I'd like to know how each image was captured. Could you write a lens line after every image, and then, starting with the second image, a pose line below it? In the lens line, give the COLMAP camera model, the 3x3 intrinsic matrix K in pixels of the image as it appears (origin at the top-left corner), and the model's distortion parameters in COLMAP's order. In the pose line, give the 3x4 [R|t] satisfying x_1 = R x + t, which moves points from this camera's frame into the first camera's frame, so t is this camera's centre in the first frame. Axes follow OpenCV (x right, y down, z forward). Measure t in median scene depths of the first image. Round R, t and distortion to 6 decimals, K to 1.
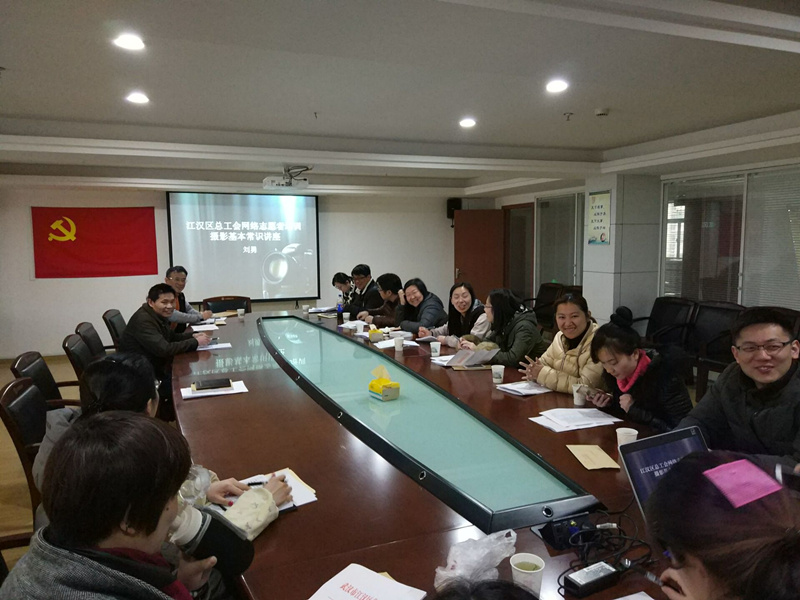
lens RADIAL K [[602.4, 0, 400.0], [0, 602.4, 300.0], [0, 0, 1]] dist [0.101913, -0.150818]
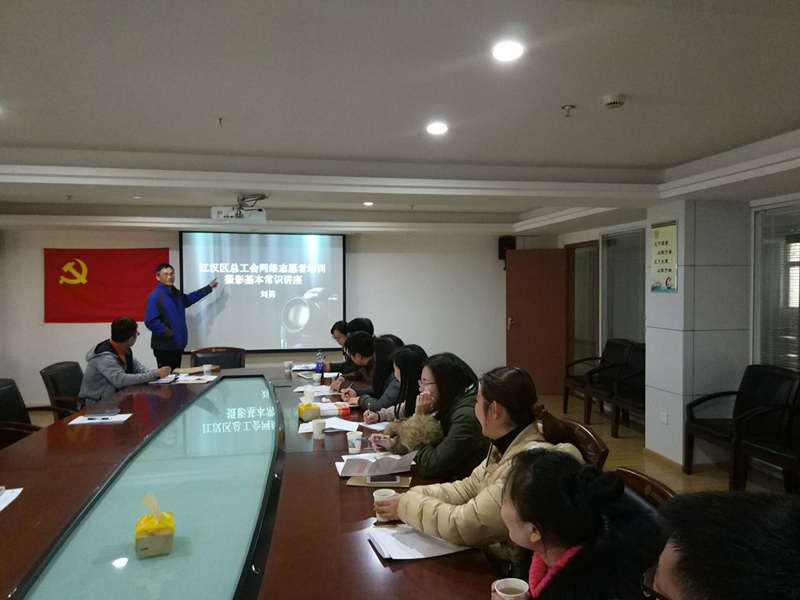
lens RADIAL K [[602.4, 0, 400.0], [0, 602.4, 300.0], [0, 0, 1]] dist [0.101913, -0.150818]
pose [[0.982549, 0.010598, -0.185703, 0.117440], [-0.023924, 0.997283, -0.069671, -0.016844], [0.184460, 0.072898, 0.980133, 0.158711]]
